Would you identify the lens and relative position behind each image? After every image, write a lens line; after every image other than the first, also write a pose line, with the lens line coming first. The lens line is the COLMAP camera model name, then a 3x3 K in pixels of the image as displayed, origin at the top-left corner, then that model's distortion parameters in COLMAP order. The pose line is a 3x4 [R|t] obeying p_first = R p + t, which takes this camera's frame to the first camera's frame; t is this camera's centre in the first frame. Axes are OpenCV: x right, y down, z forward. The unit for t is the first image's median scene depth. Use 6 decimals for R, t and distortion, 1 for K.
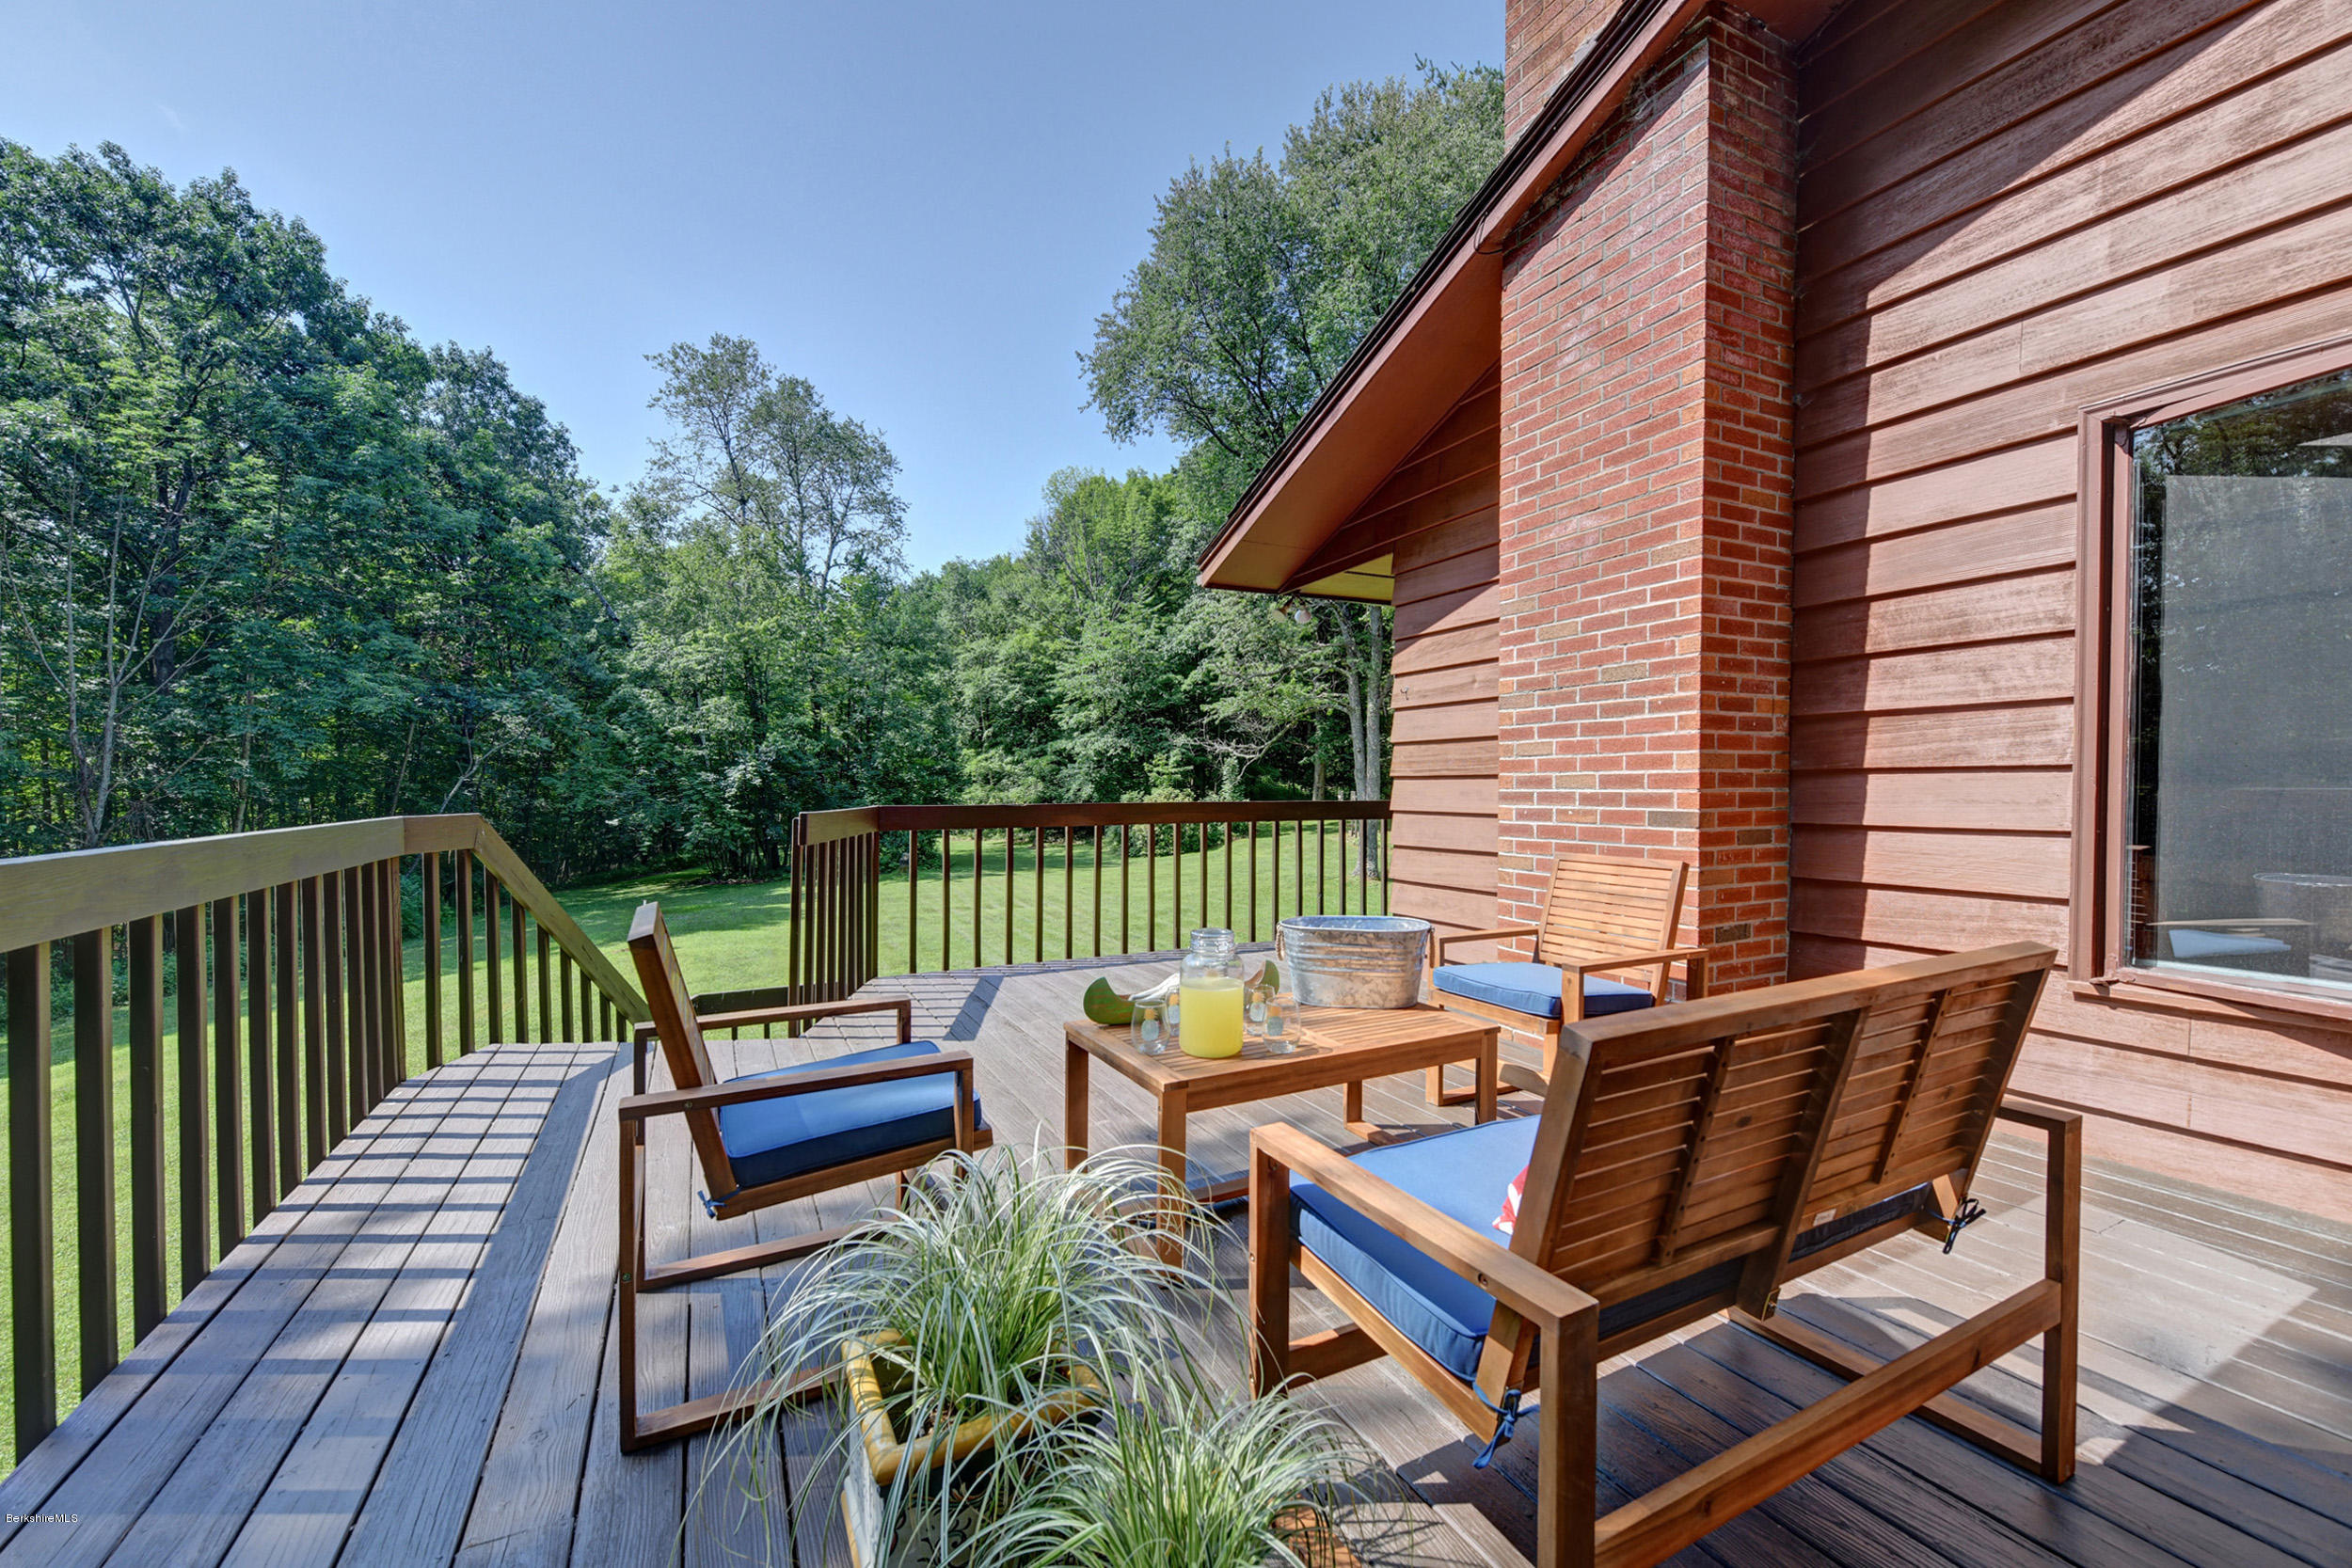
lens RADIAL K [[900.5, 0, 1170.4], [0, 900.5, 807.3], [0, 0, 1]] dist [0.002493, 0.000197]
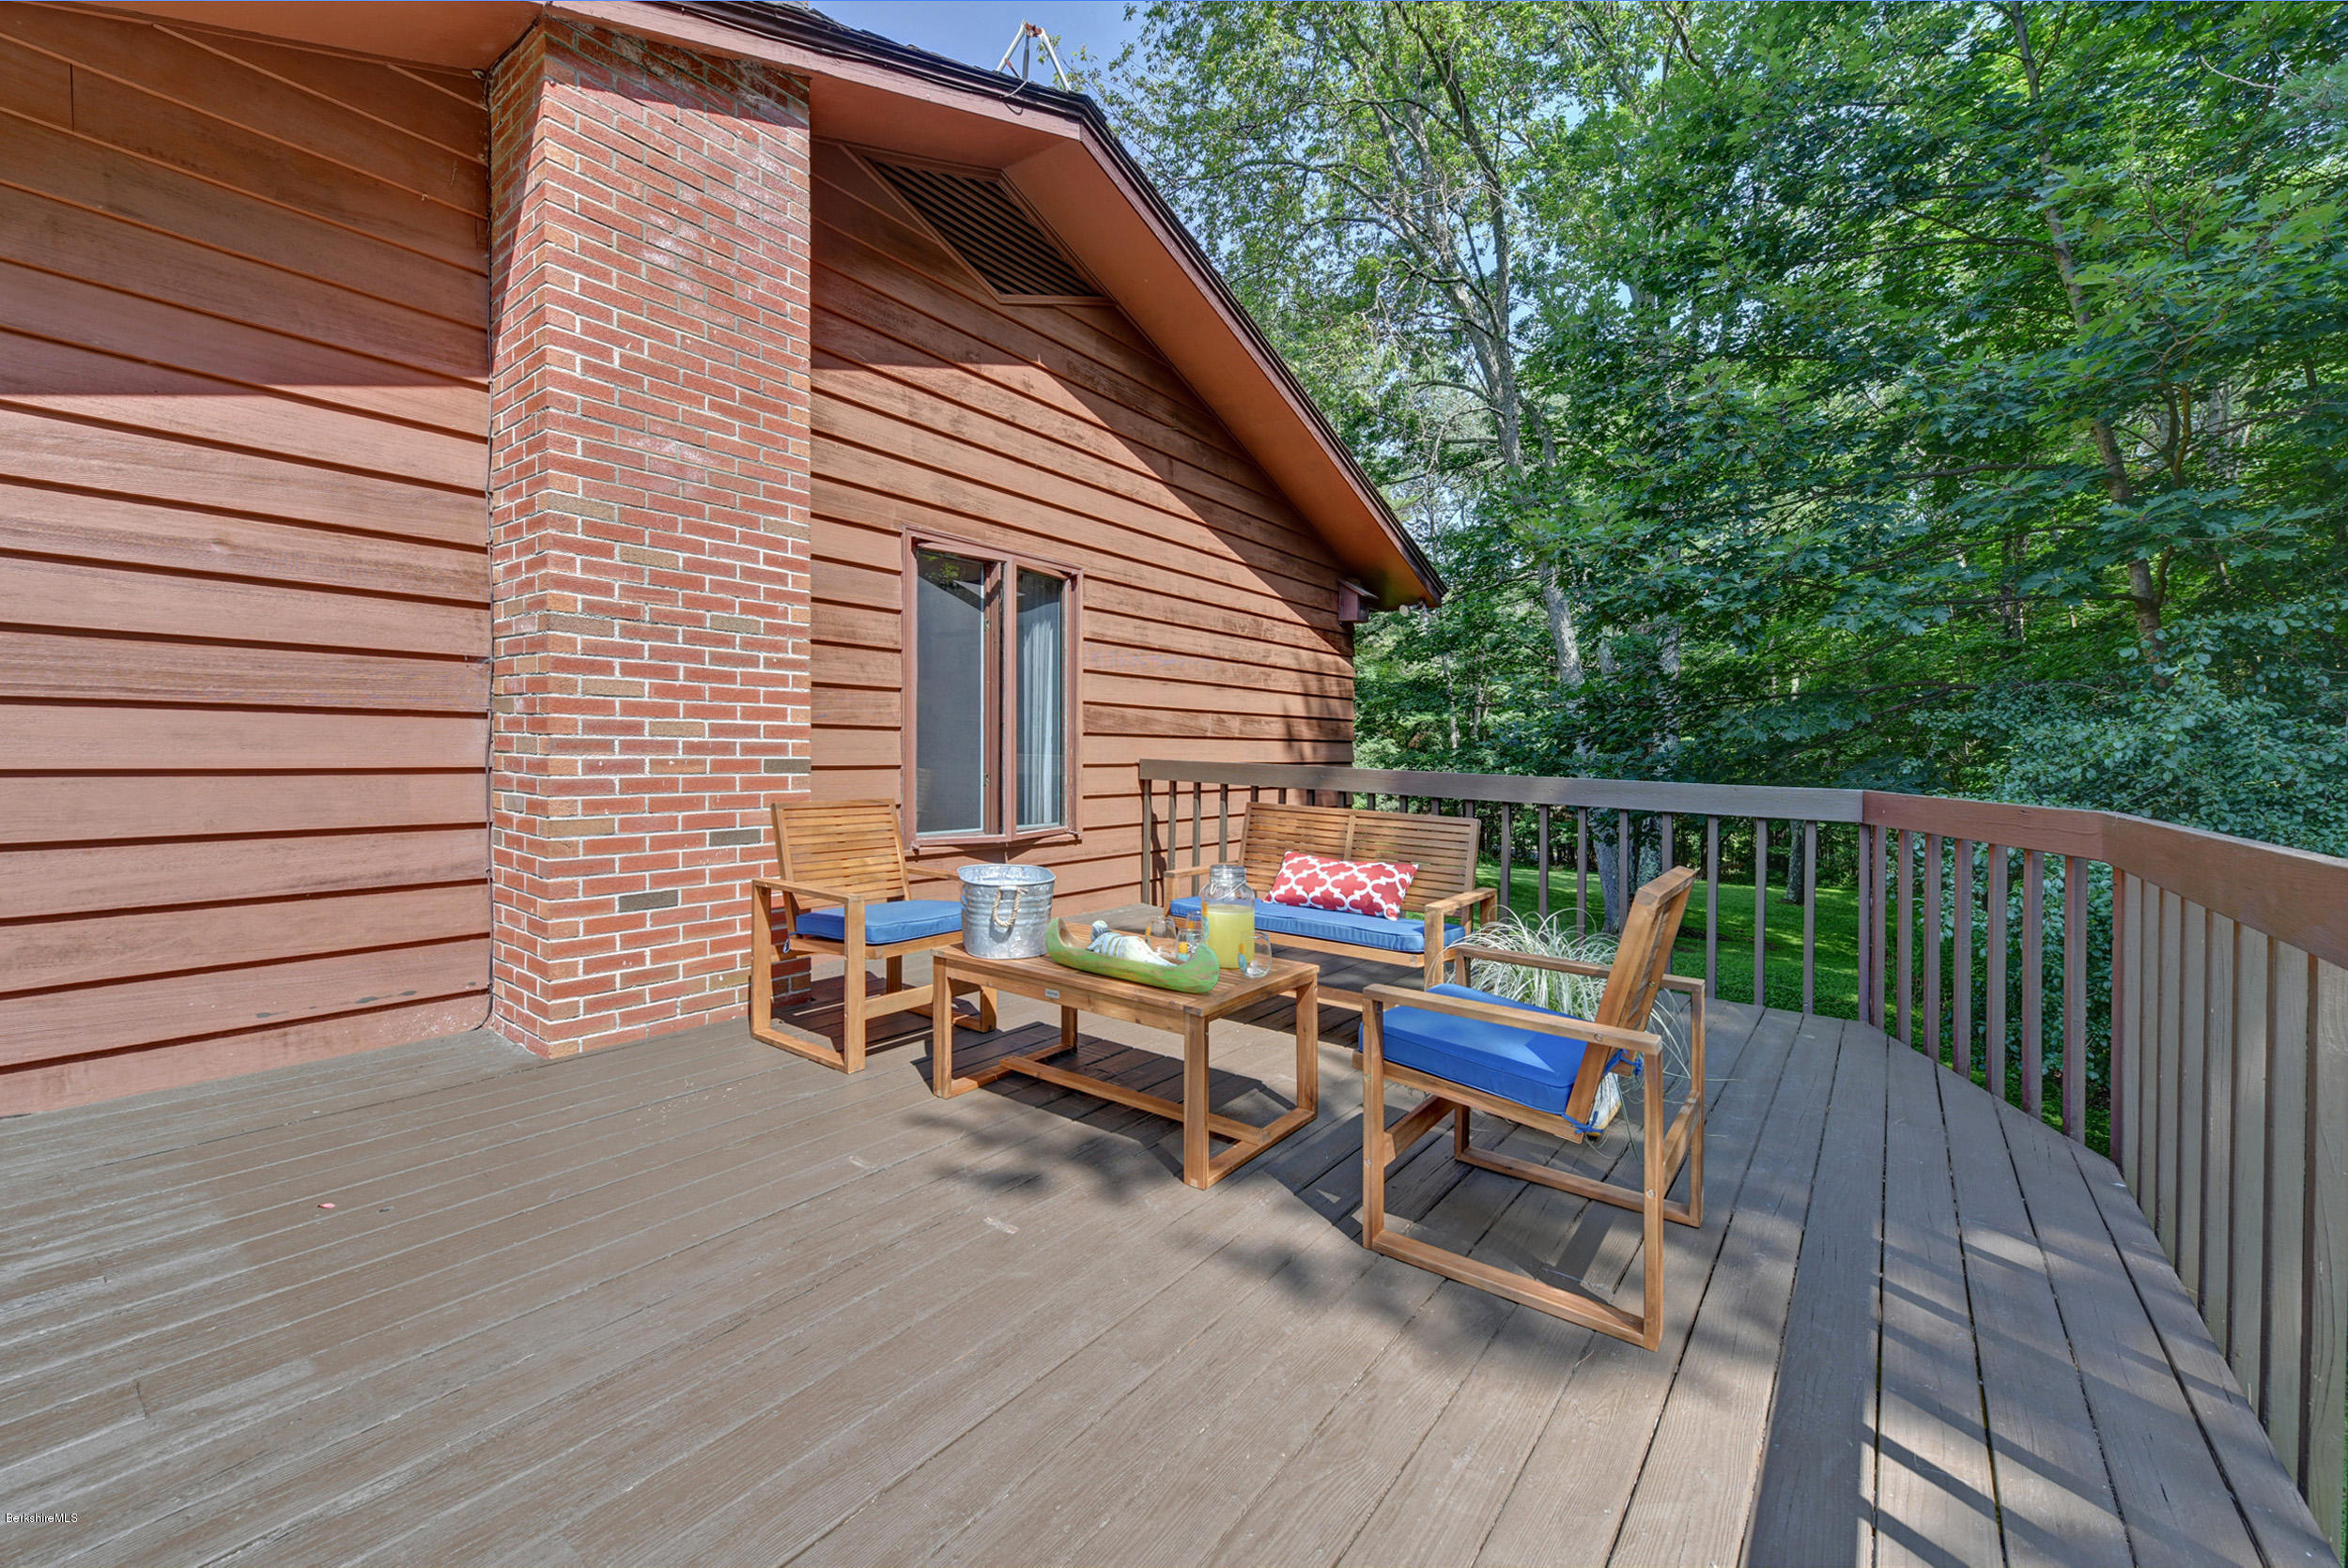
lens RADIAL K [[928.3, 0, 1177.1], [0, 928.3, 756.1], [0, 0, 1]] dist [-0.000650, -0.000200]
pose [[-0.413544, -0.013568, 0.910383, -0.382471], [0.003586, 0.999857, 0.016530, -0.008970], [-0.910477, 0.010100, -0.413436, 0.564875]]
